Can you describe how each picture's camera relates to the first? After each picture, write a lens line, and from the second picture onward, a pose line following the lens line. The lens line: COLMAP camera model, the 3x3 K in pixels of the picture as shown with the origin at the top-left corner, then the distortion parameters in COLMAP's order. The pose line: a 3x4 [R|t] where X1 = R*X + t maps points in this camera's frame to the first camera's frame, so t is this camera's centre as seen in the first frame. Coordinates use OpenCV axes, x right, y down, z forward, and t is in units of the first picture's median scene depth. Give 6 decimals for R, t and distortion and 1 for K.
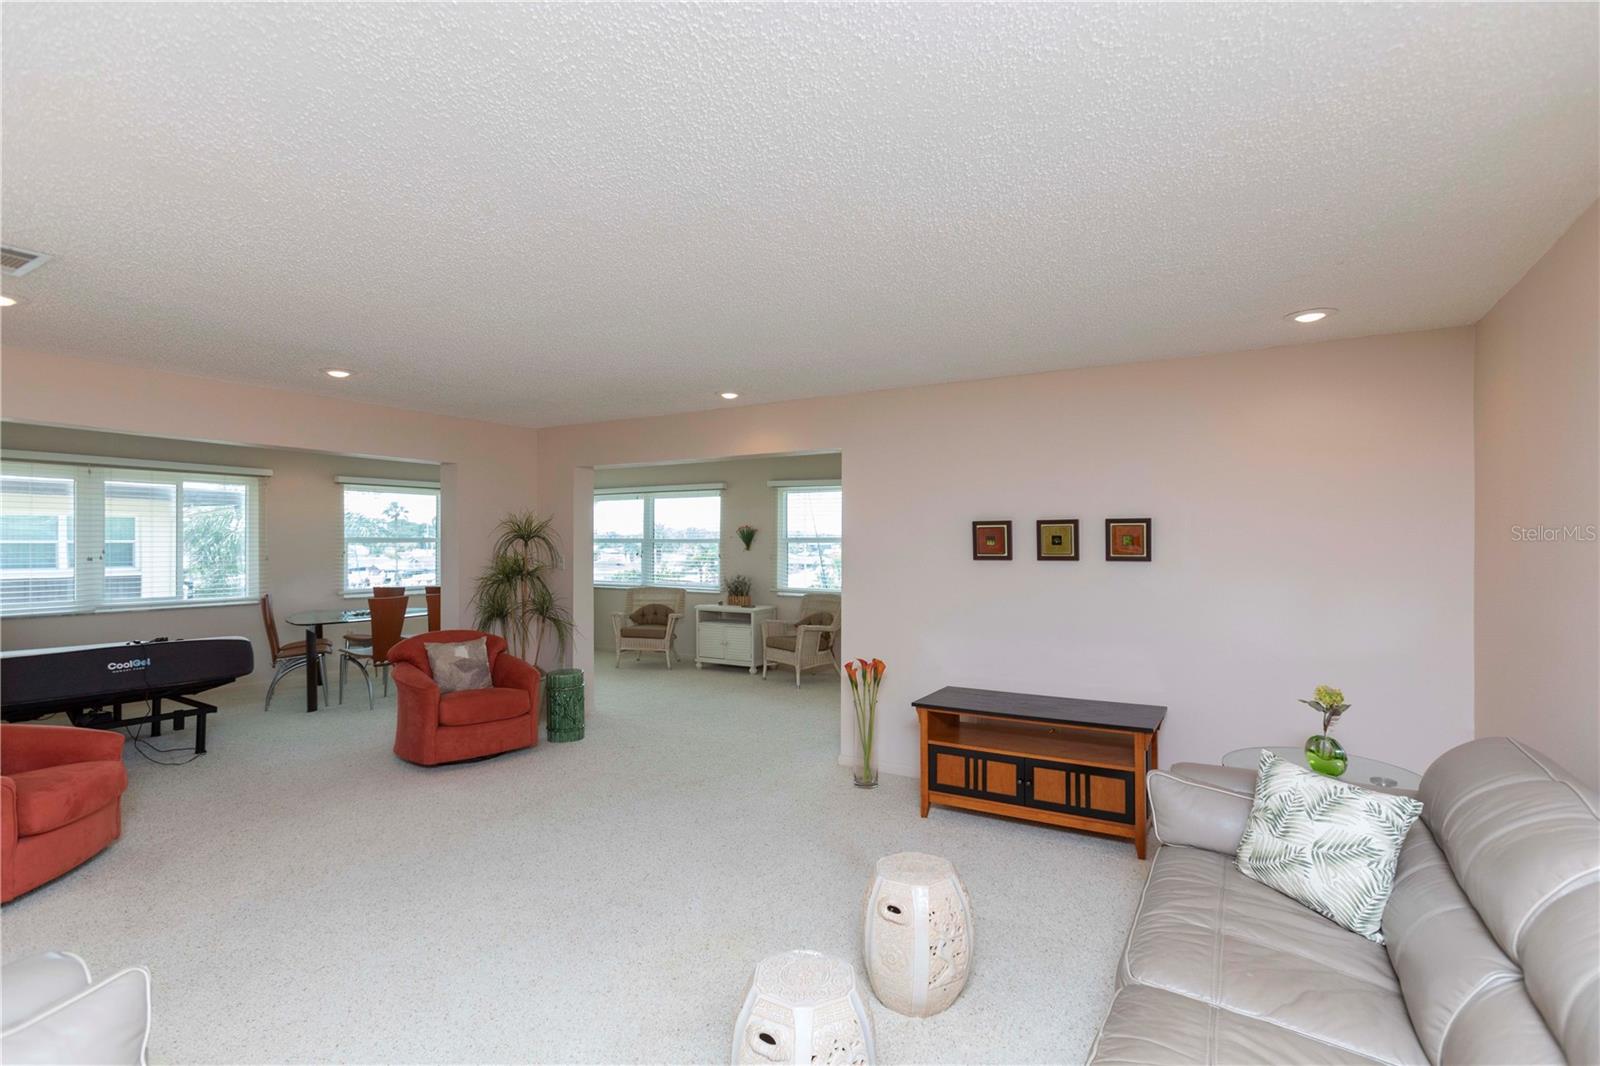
lens RADIAL K [[771.3, 0, 800.2], [0, 771.3, 538.7], [0, 0, 1]] dist [0.004972, 0.000734]
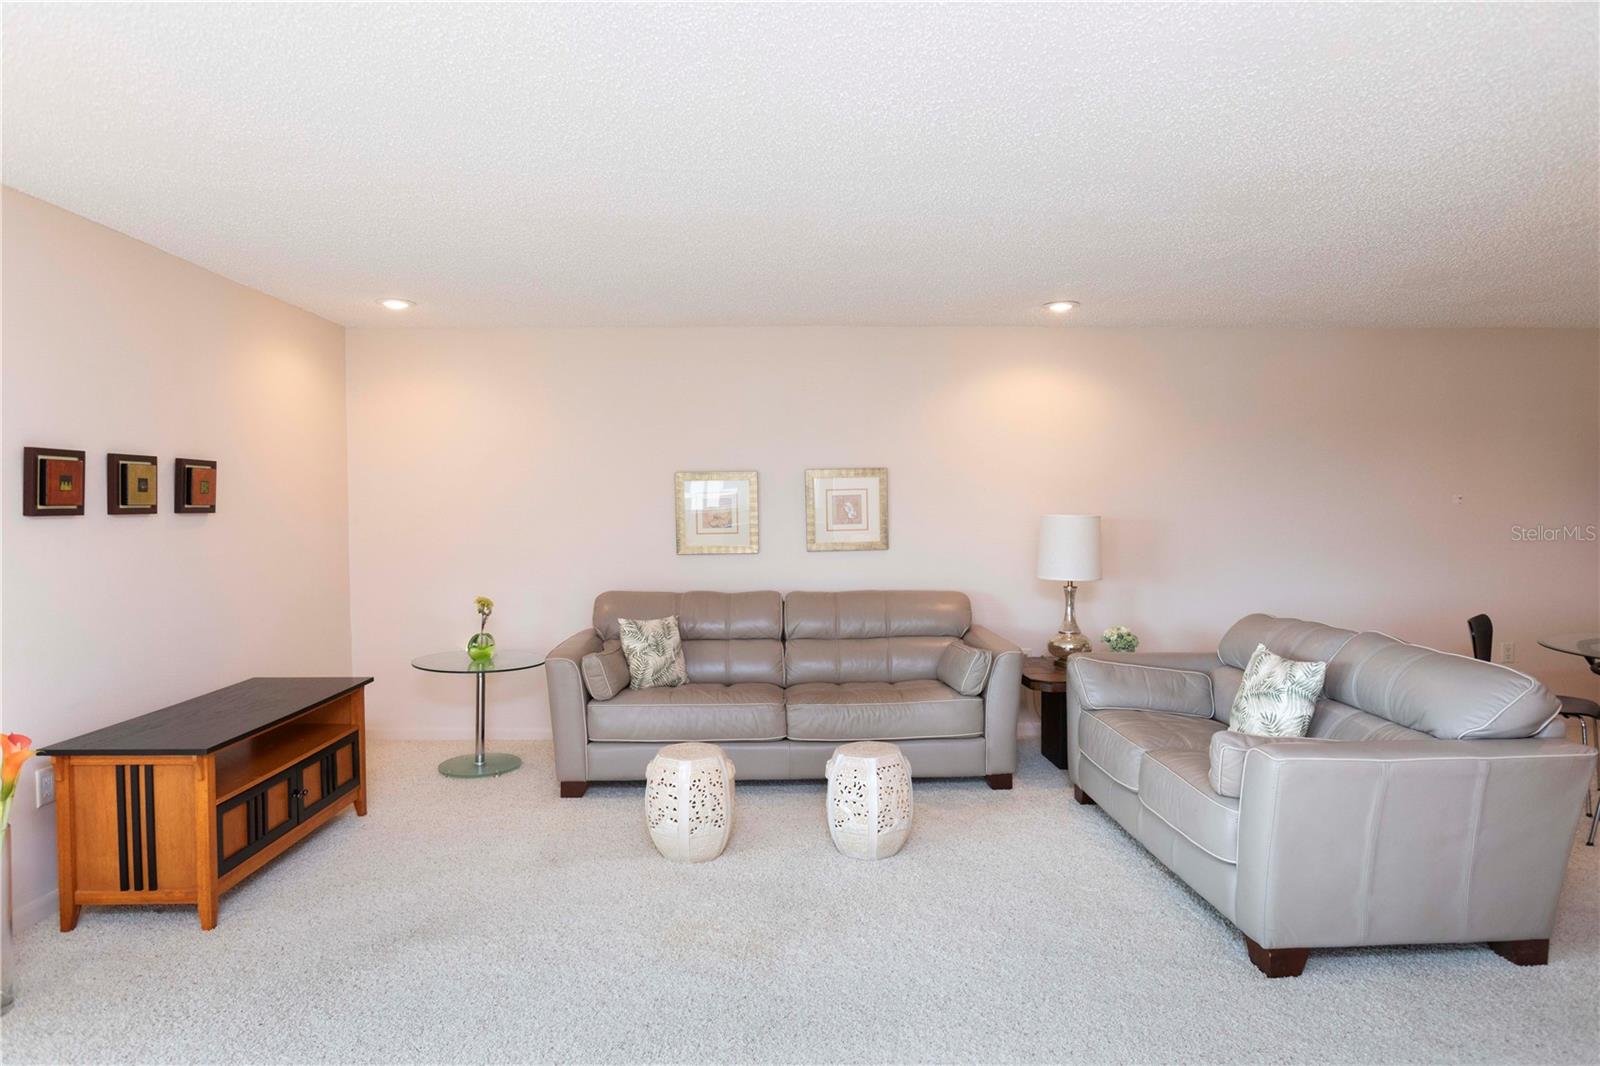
lens RADIAL K [[933.5, 0, 813.9], [0, 933.5, 526.2], [0, 0, 1]] dist [0.016783, -0.000596]
pose [[-0.551388, -0.014539, 0.834123, -0.697883], [0.001712, 0.999826, 0.018559, 0.024126], [-0.834247, 0.011662, -0.551267, 0.961945]]
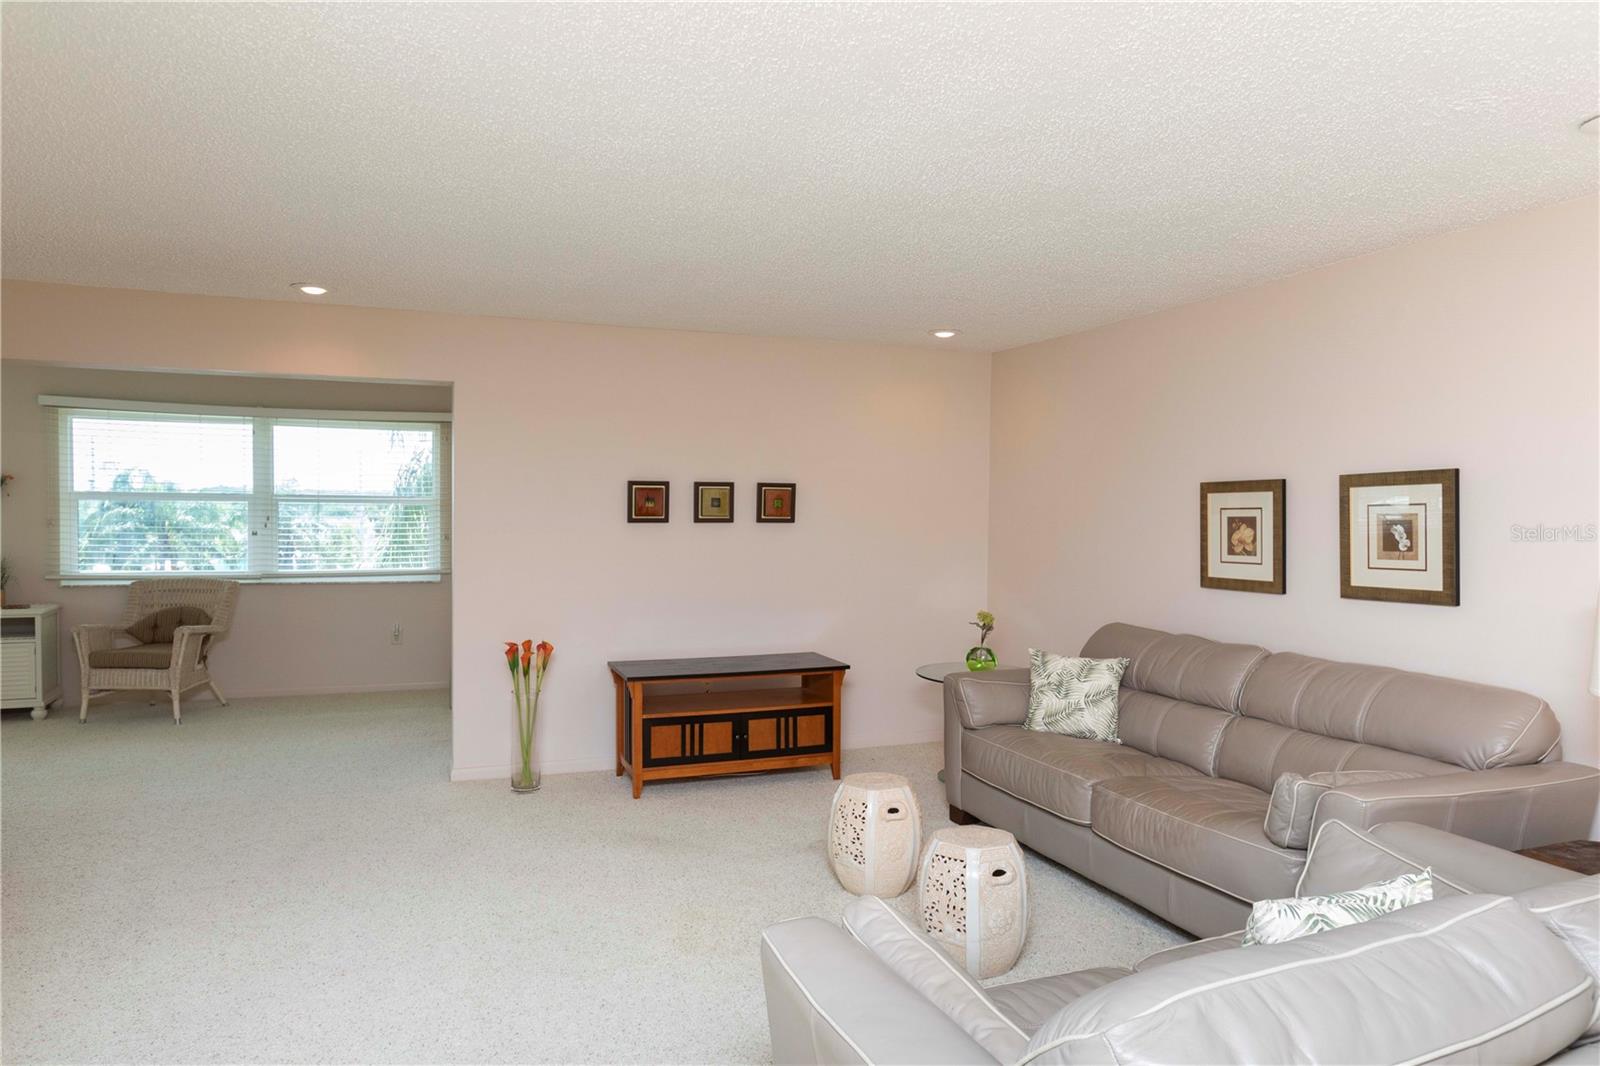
lens RADIAL K [[1084.1, 0, 791.2], [0, 1084.1, 527.2], [0, 0, 1]] dist [0.011989, 0.000575]
pose [[0.619824, -0.005096, 0.784725, -0.713555], [-0.014077, 0.999746, 0.017611, 0.007952], [-0.784615, -0.021963, 0.619594, 0.047917]]
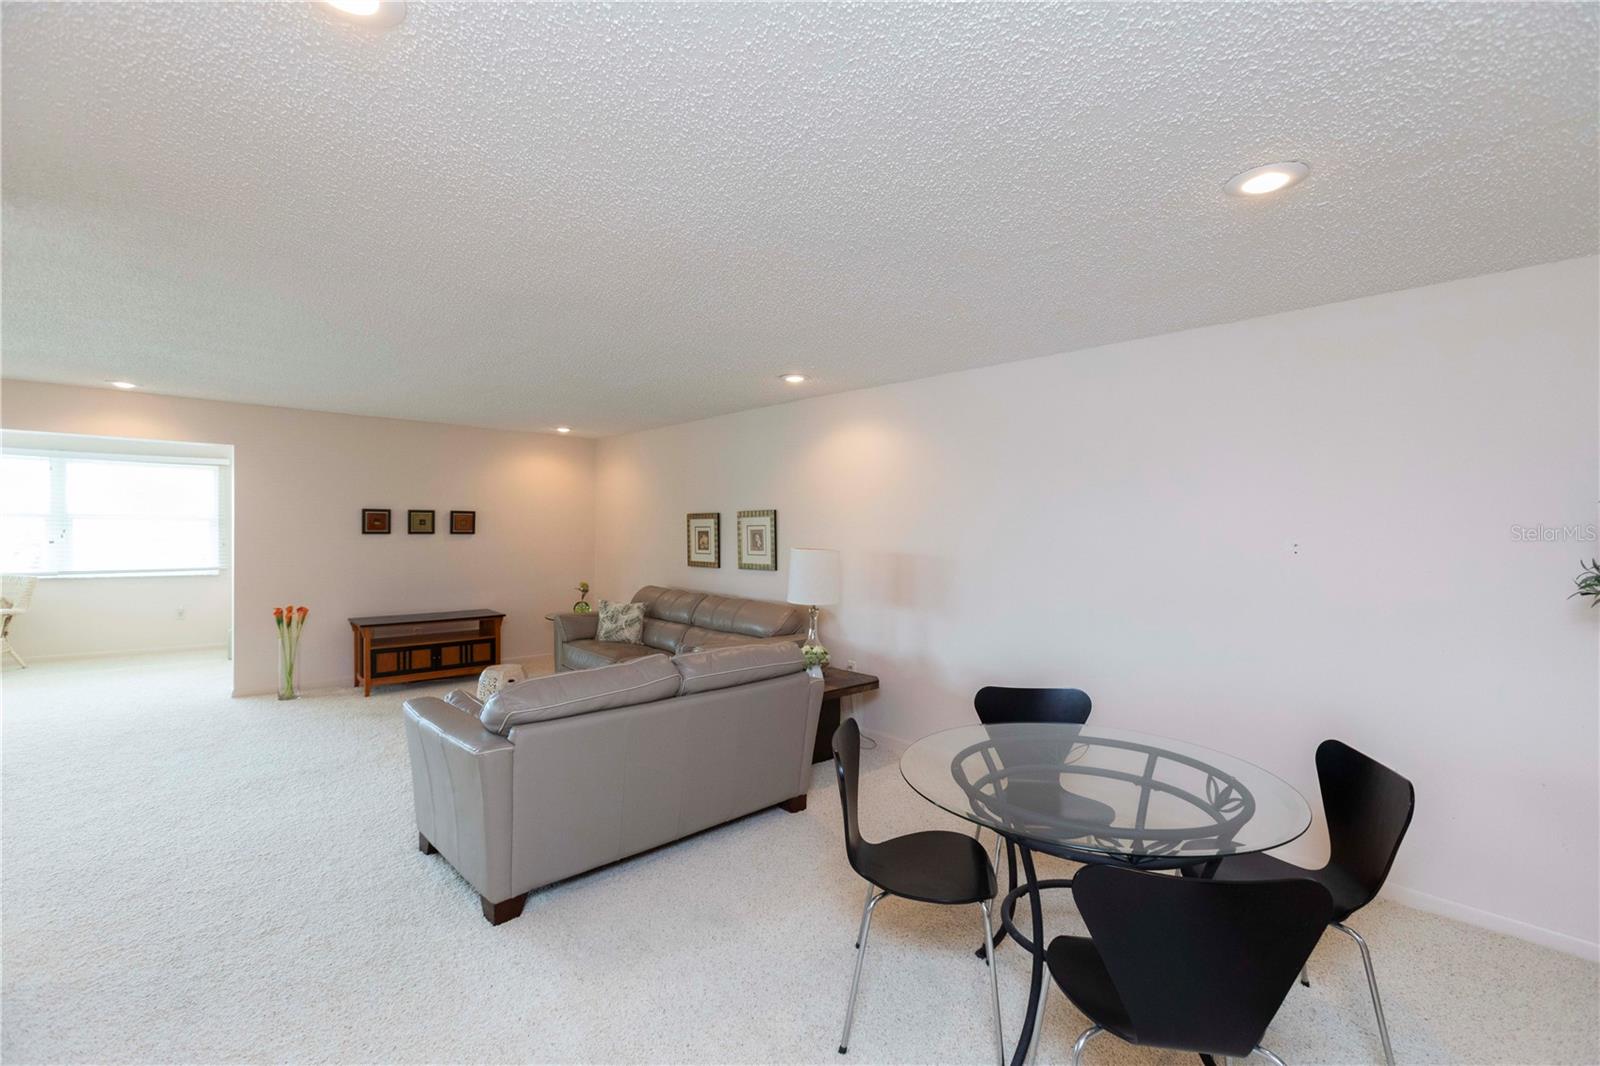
lens RADIAL K [[730.0, 0, 786.2], [0, 730.0, 542.4], [0, 0, 1]] dist [0.024018, 0.001260]
pose [[0.312622, -0.011807, 0.949804, -0.950830], [-0.016998, 0.999693, 0.018022, 0.003636], [-0.949725, -0.021779, 0.312326, -0.264538]]
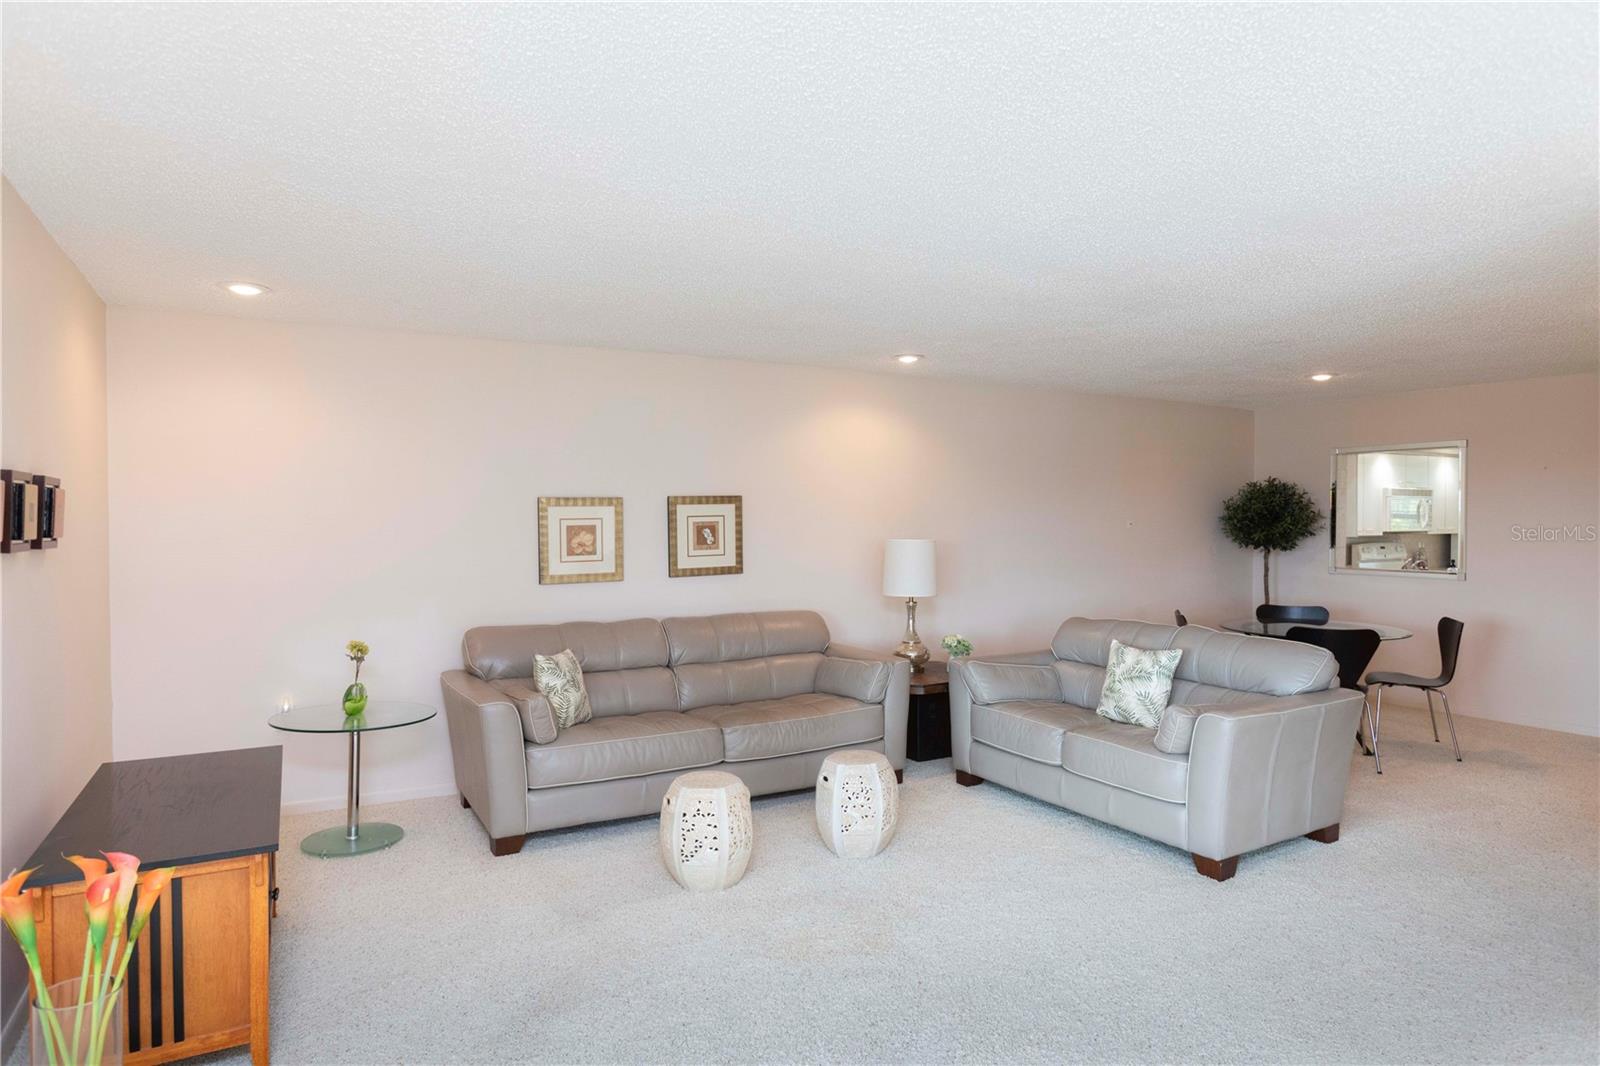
lens RADIAL K [[933.5, 0, 821.0], [0, 933.5, 536.4], [0, 0, 1]] dist [0.016783, -0.000596]
pose [[-0.881666, -0.001093, 0.471872, -0.416879], [0.003765, 0.999949, 0.009352, 0.014520], [-0.471858, 0.010021, -0.881617, 1.297336]]
